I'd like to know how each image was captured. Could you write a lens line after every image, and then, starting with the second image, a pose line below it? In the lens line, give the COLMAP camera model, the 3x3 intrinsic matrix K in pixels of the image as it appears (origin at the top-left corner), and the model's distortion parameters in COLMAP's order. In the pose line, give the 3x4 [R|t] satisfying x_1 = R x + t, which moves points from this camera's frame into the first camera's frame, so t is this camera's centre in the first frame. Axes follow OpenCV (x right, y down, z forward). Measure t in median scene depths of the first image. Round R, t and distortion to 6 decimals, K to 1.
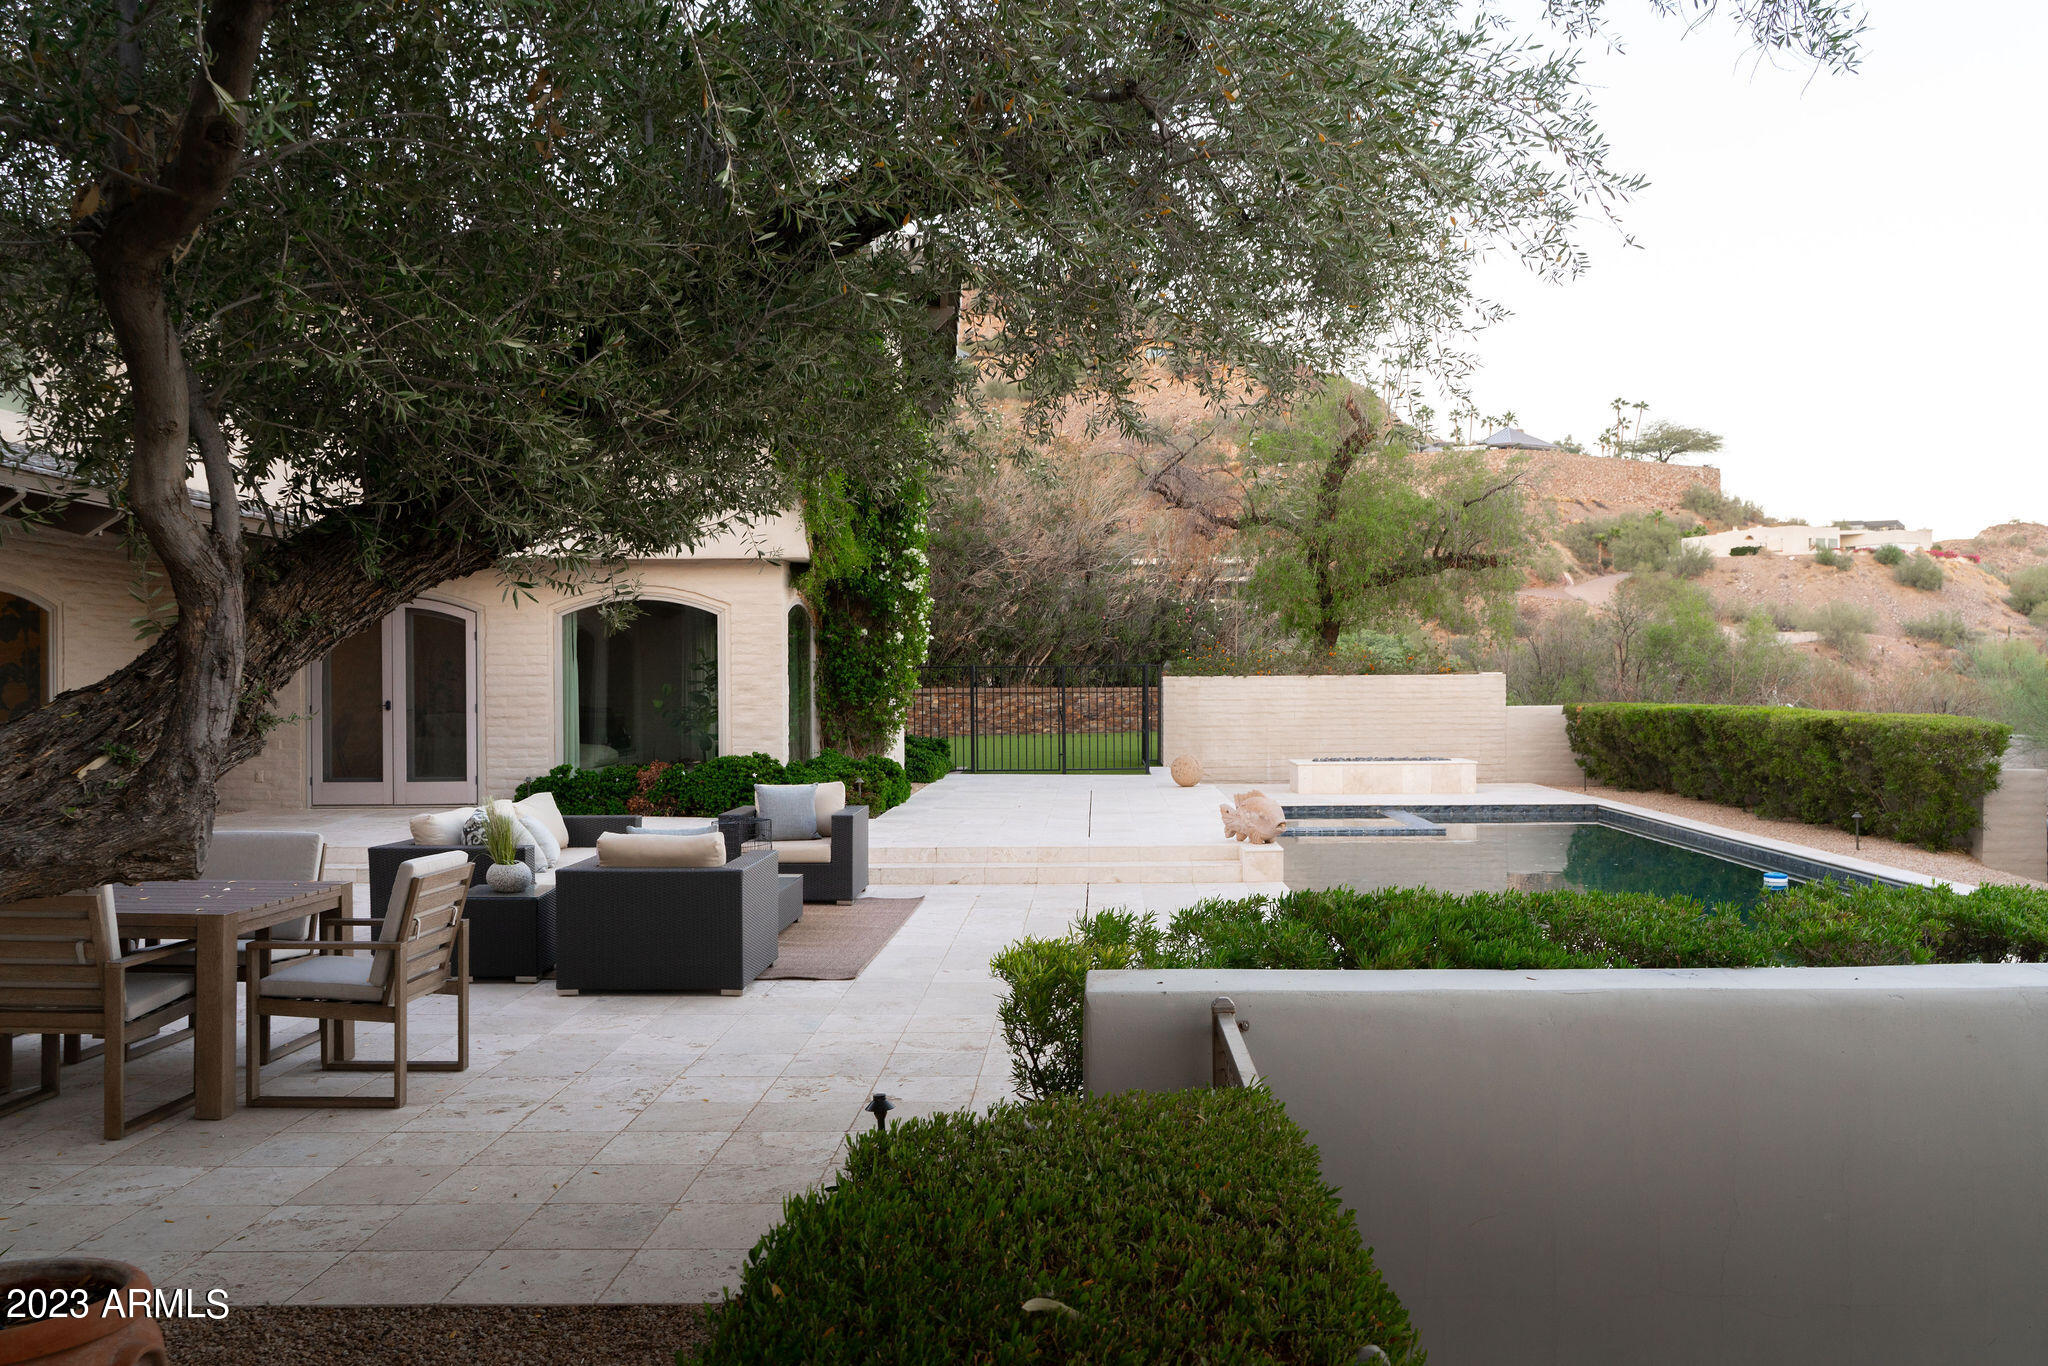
lens RADIAL K [[1679.4, 0, 1028.4], [0, 1679.4, 680.7], [0, 0, 1]] dist [-0.009337, -0.005100]
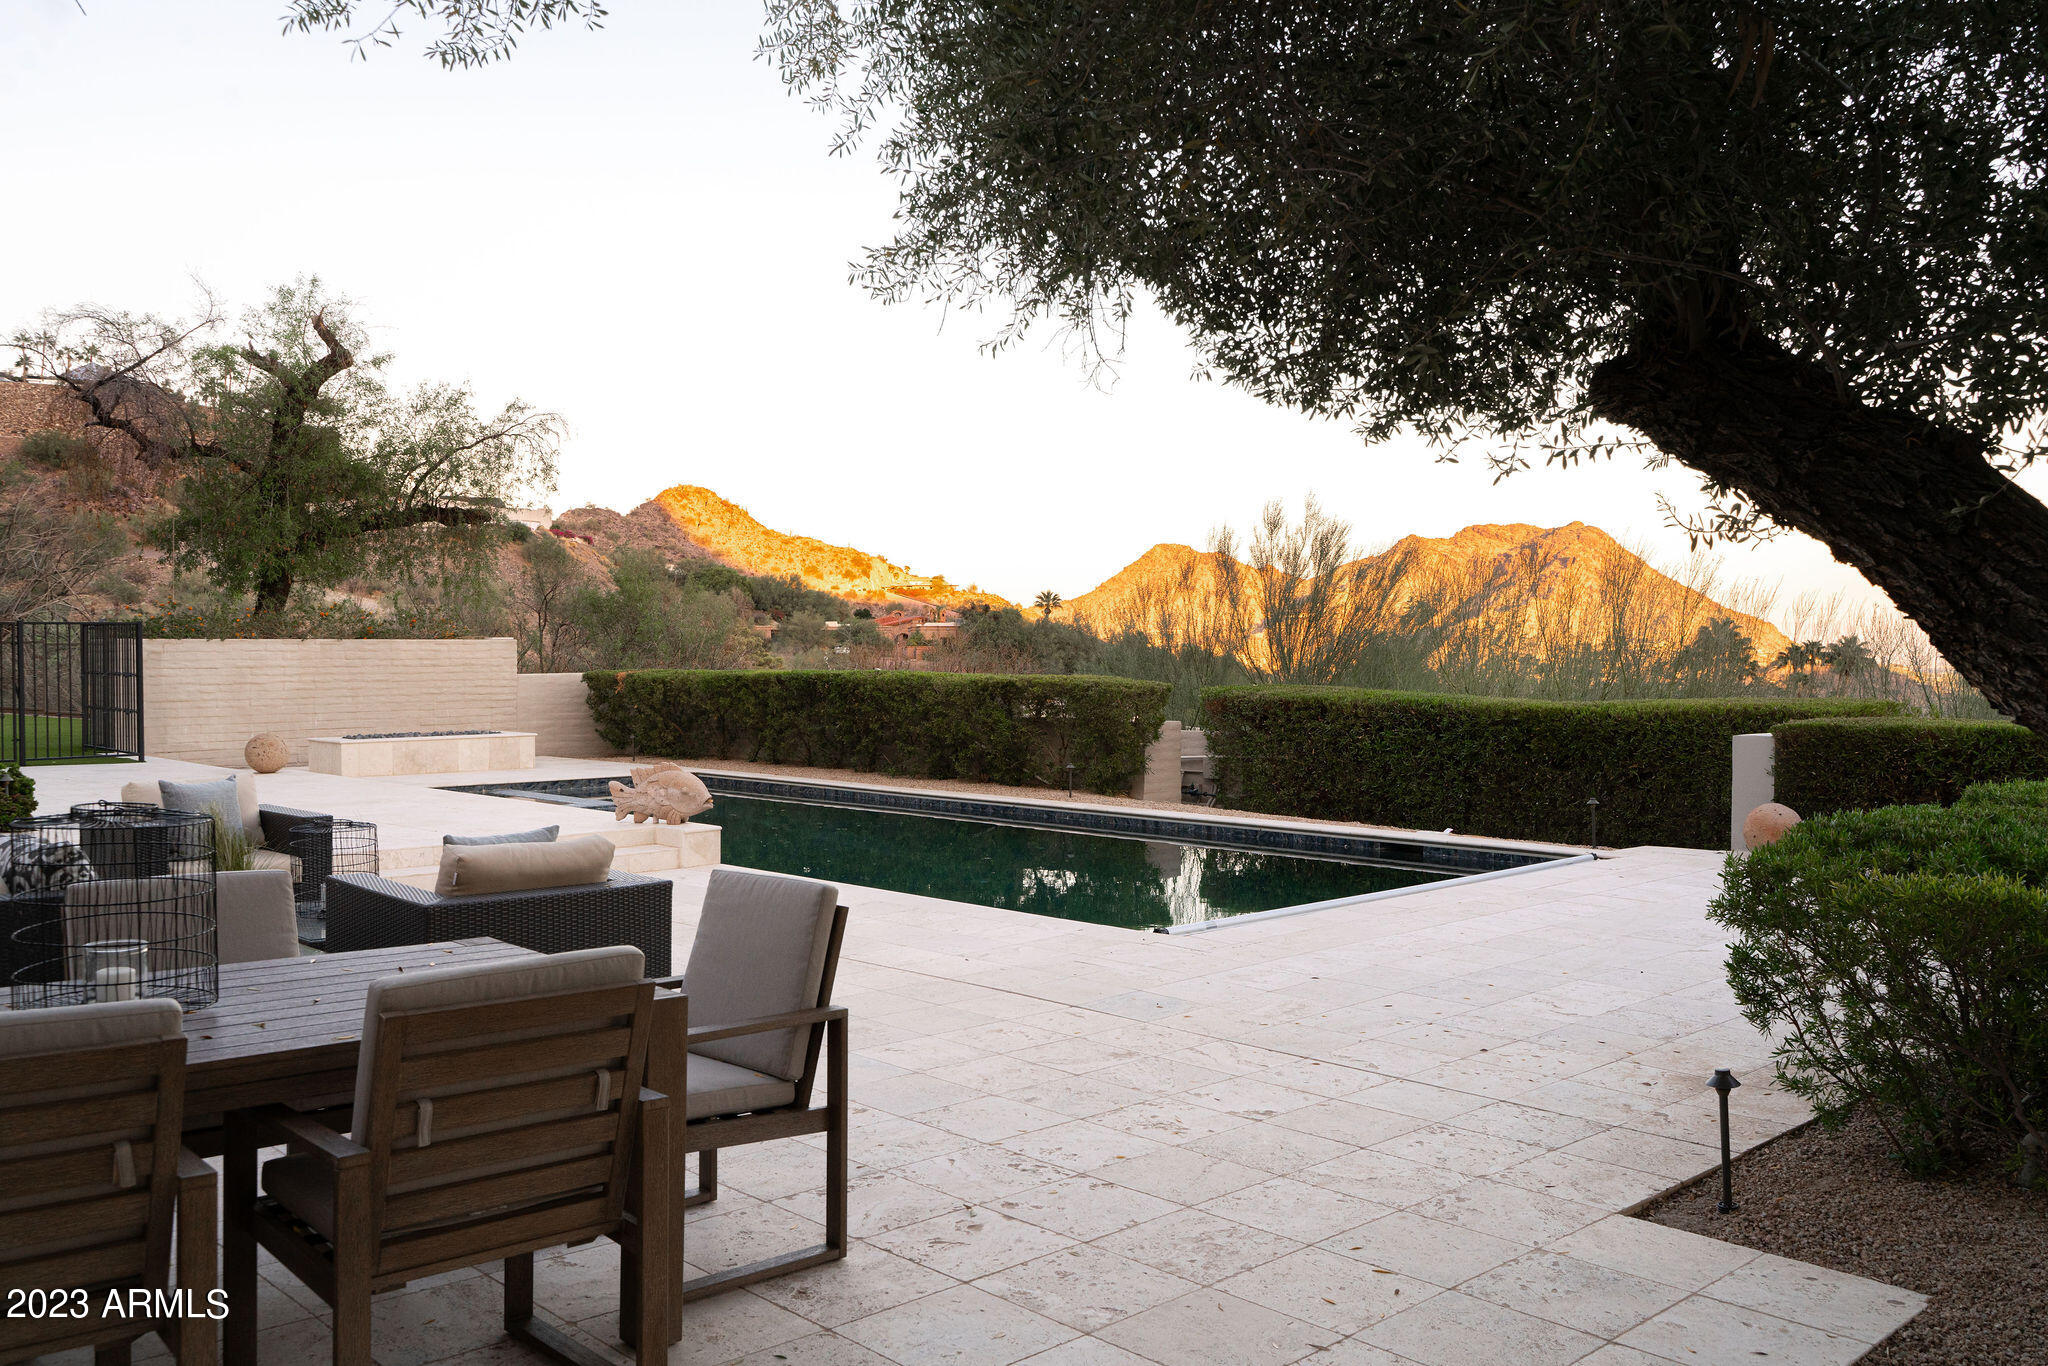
lens RADIAL K [[1758.0, 0, 1027.0], [0, 1758.0, 683.9], [0, 0, 1]] dist [-0.006477, 0.000354]
pose [[0.713215, -0.007994, 0.700900, -0.238495], [-0.003875, 0.999875, 0.015346, 0.005772], [-0.700935, -0.013661, 0.713095, 0.137112]]
